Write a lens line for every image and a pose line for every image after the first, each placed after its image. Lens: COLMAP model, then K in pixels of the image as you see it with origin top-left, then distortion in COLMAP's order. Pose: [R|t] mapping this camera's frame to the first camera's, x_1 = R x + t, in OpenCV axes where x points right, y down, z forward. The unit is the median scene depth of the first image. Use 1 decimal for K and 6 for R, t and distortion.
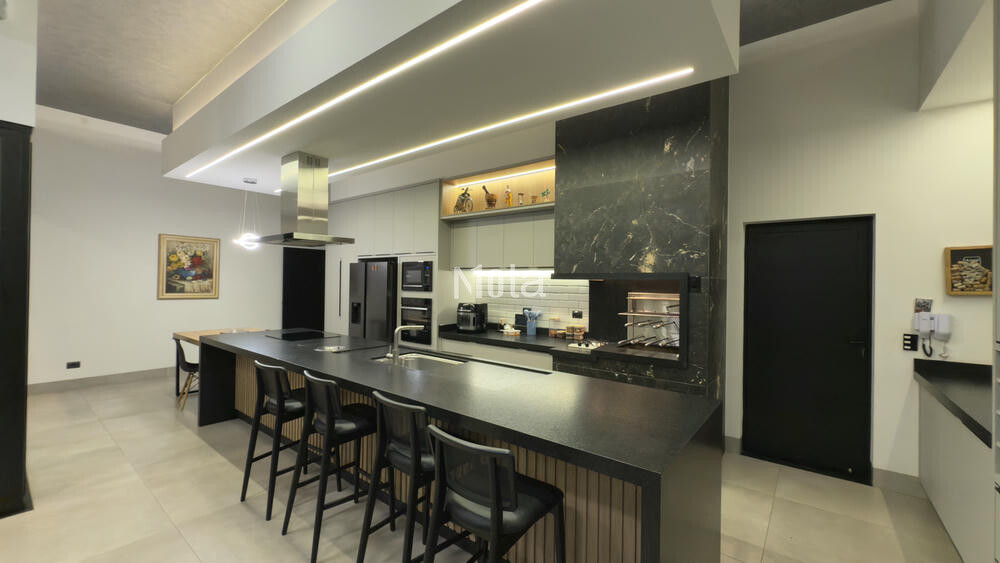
lens RADIAL K [[401.0, 0, 498.6], [0, 401.0, 282.2], [0, 0, 1]] dist [0.000750, 0.000415]
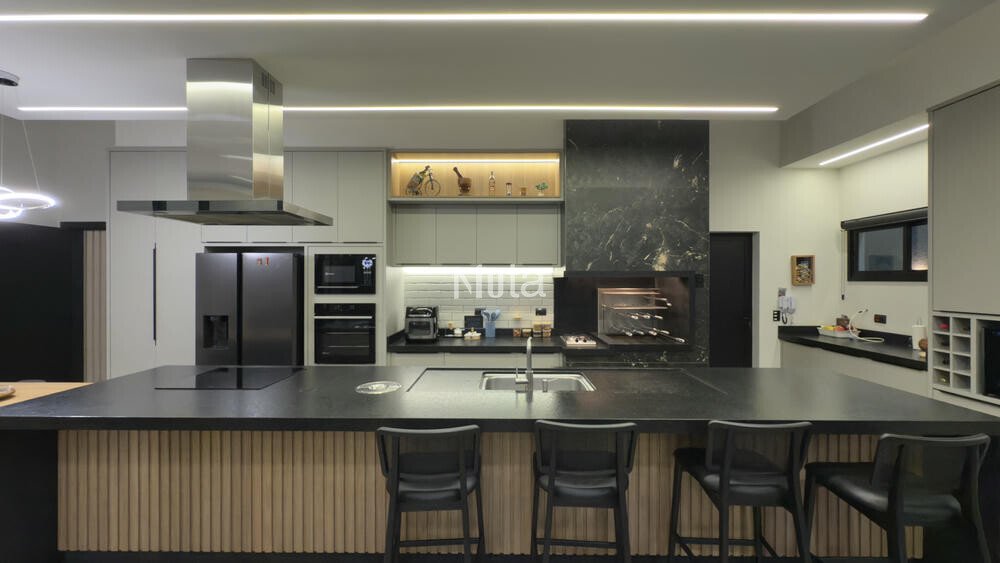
lens RADIAL K [[401.0, 0, 500.0], [0, 401.0, 282.8], [0, 0, 1]] dist [0.000750, 0.000415]
pose [[0.788645, -0.017990, 0.614586, -0.559910], [0.009304, 0.999807, 0.017328, -0.011171], [-0.614778, -0.007948, 0.788660, 0.311530]]
